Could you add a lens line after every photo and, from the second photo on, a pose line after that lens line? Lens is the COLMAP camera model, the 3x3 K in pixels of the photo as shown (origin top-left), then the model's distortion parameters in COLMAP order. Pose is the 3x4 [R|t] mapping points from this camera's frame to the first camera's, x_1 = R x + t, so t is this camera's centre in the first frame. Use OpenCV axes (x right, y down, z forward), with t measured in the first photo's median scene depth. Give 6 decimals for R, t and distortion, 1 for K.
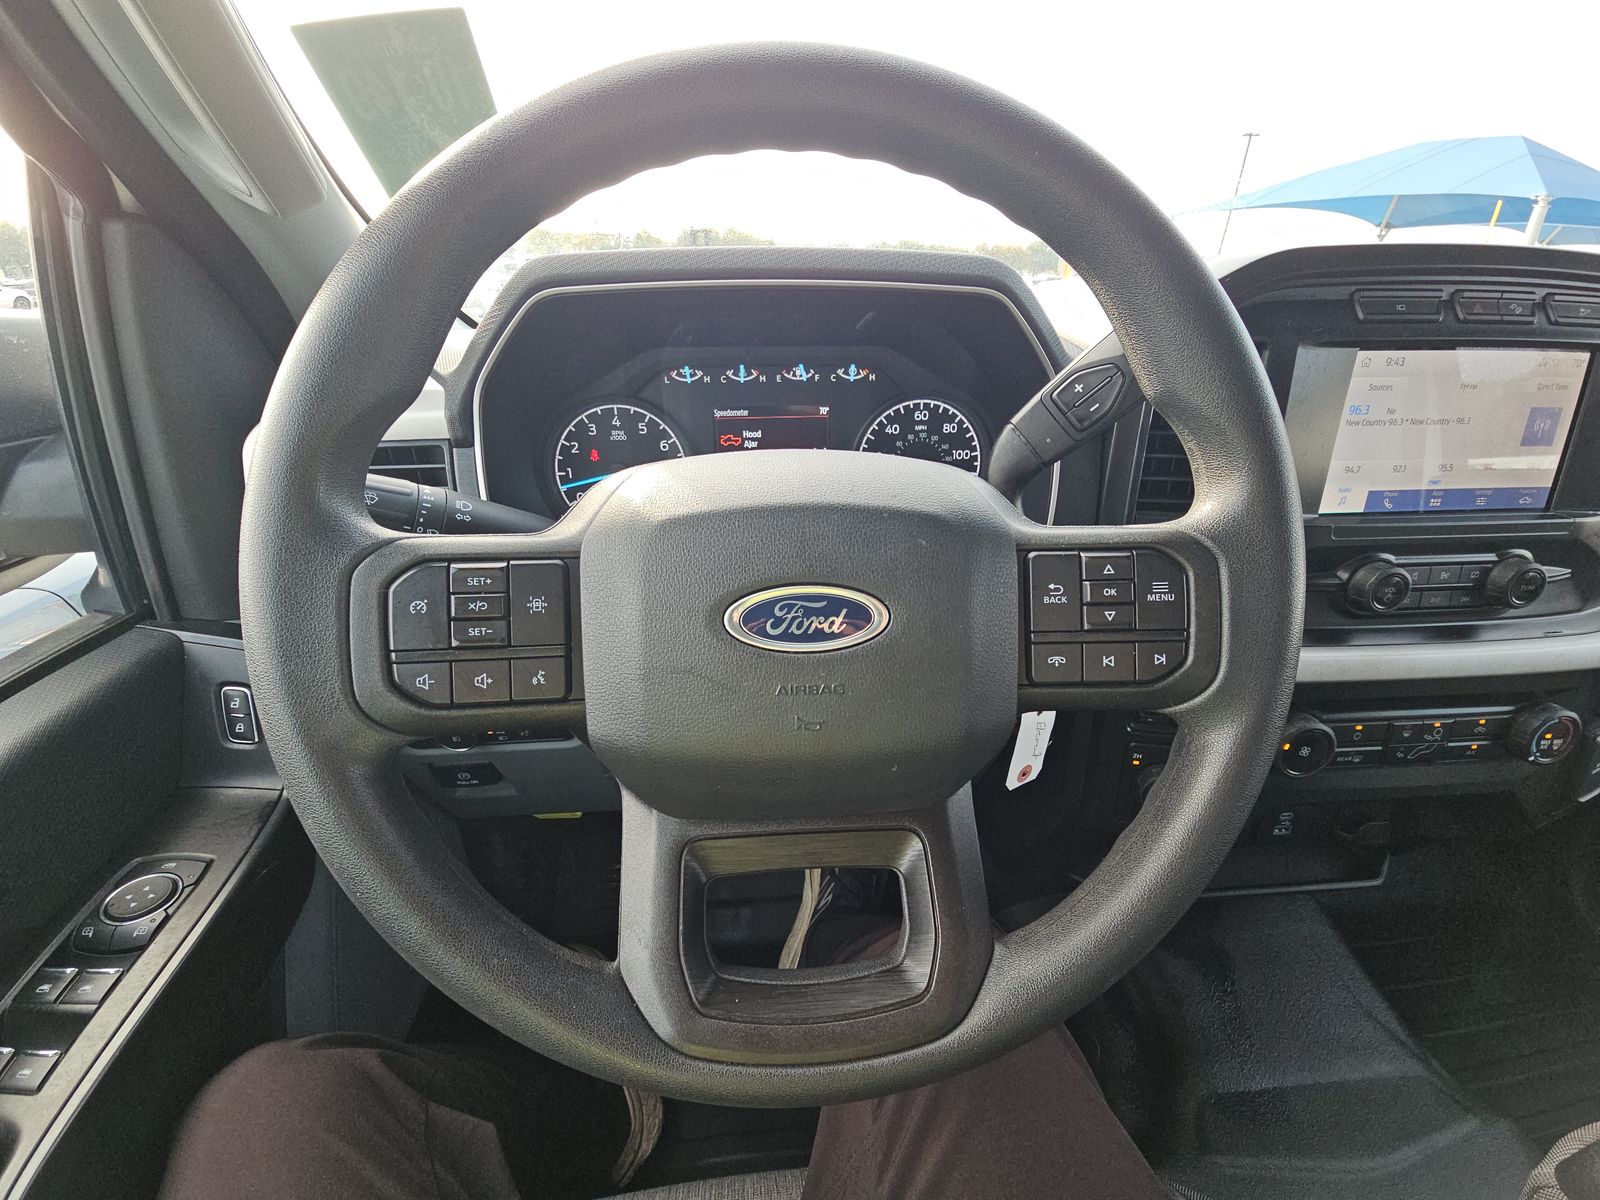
lens RADIAL K [[651.5, 0, 797.5], [0, 651.5, 608.3], [0, 0, 1]] dist [0.001368, -0.003035]
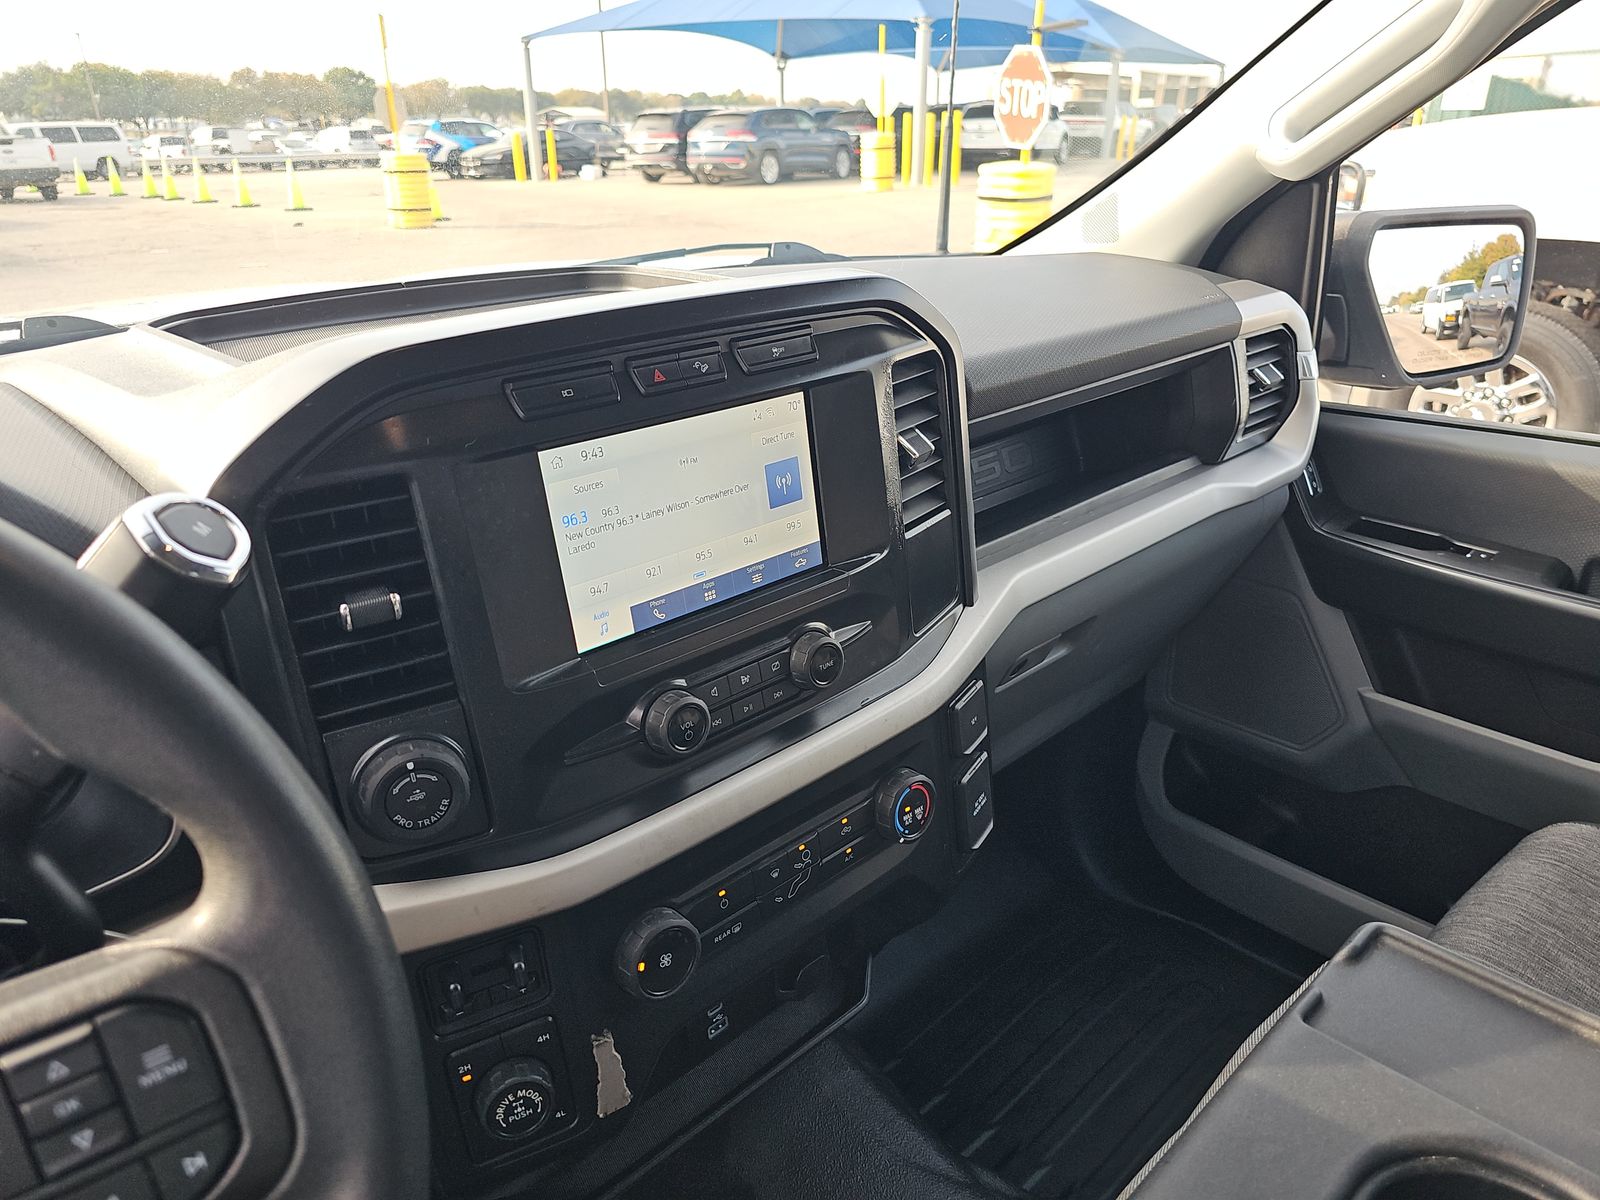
lens RADIAL K [[1072.7, 0, 807.2], [0, 1072.7, 601.2], [0, 0, 1]] dist [0.024165, -0.000501]
pose [[0.780887, -0.267577, 0.564462, 0.258781], [0.293833, 0.954745, 0.046092, -0.144018], [-0.551250, 0.129865, 0.824171, -0.122116]]
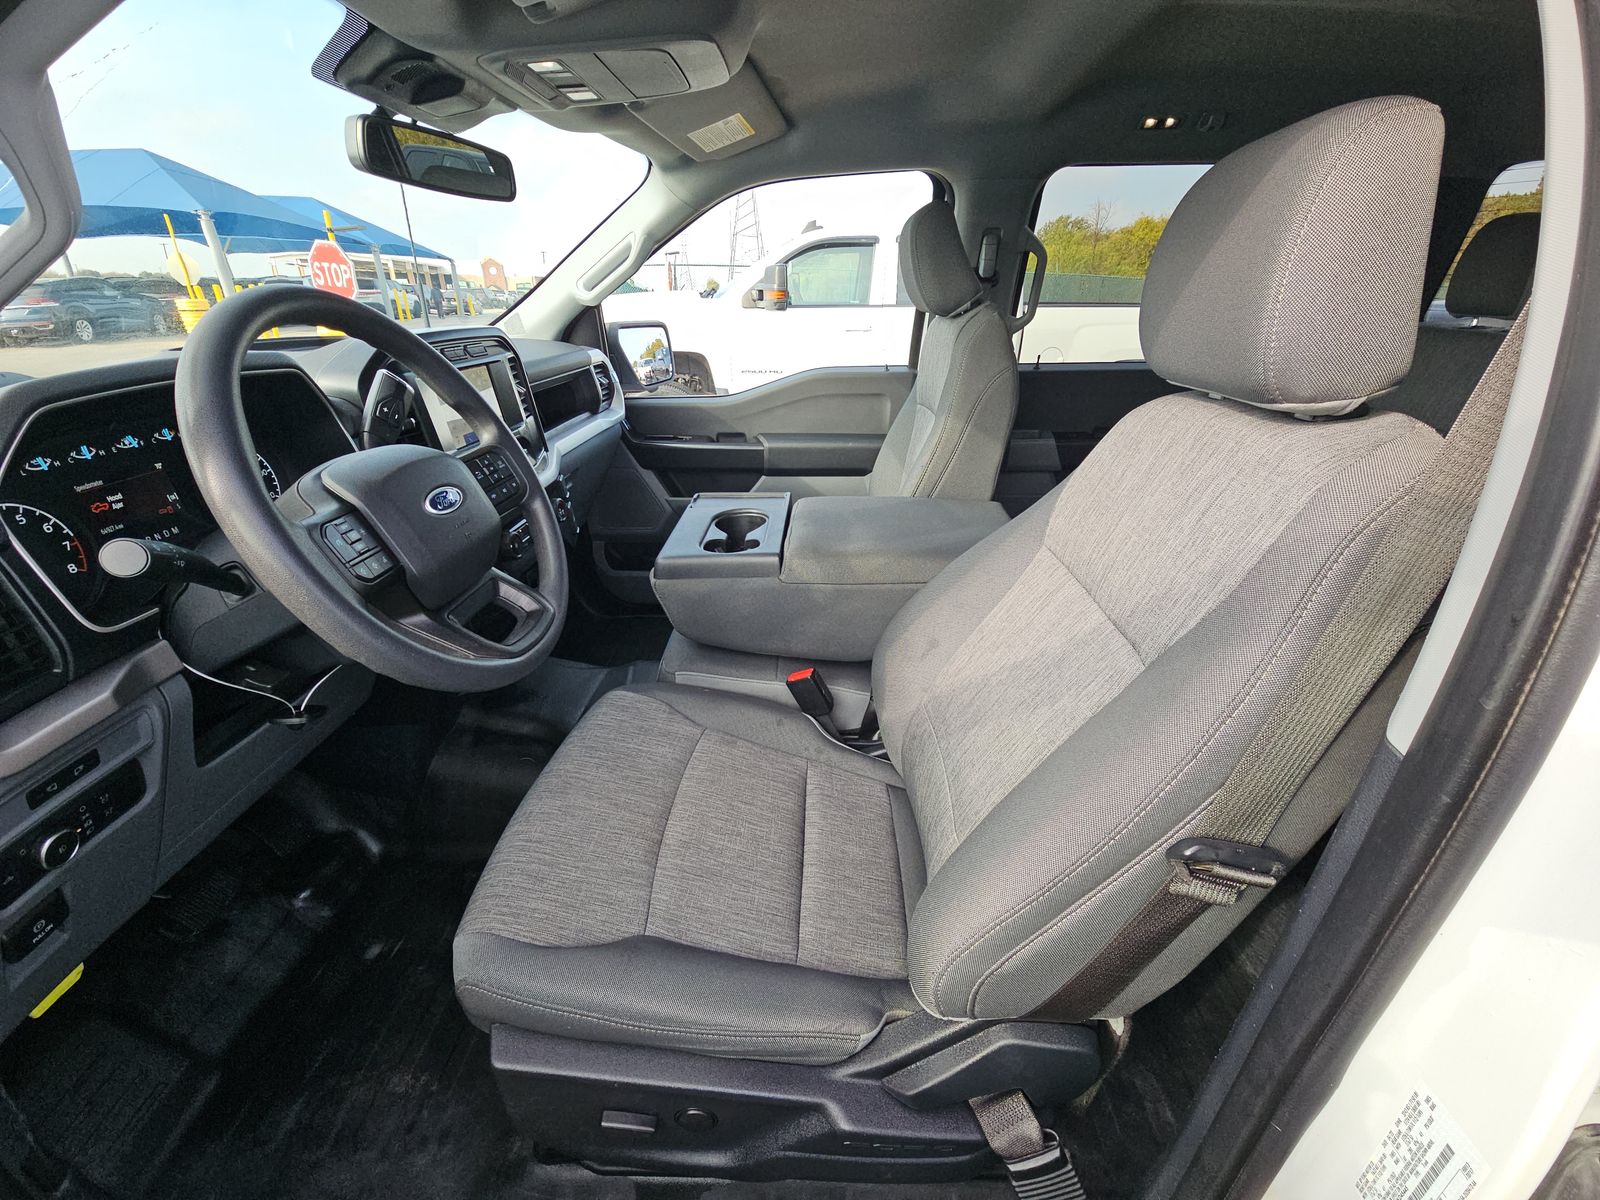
lens RADIAL K [[651.5, 0, 809.2], [0, 651.5, 602.8], [0, 0, 1]] dist [0.001368, -0.003035]
pose [[0.108643, -0.433217, 0.894718, -1.128604], [0.442724, 0.826943, 0.346642, 0.048763], [-0.890052, 0.358453, 0.281637, -0.434359]]
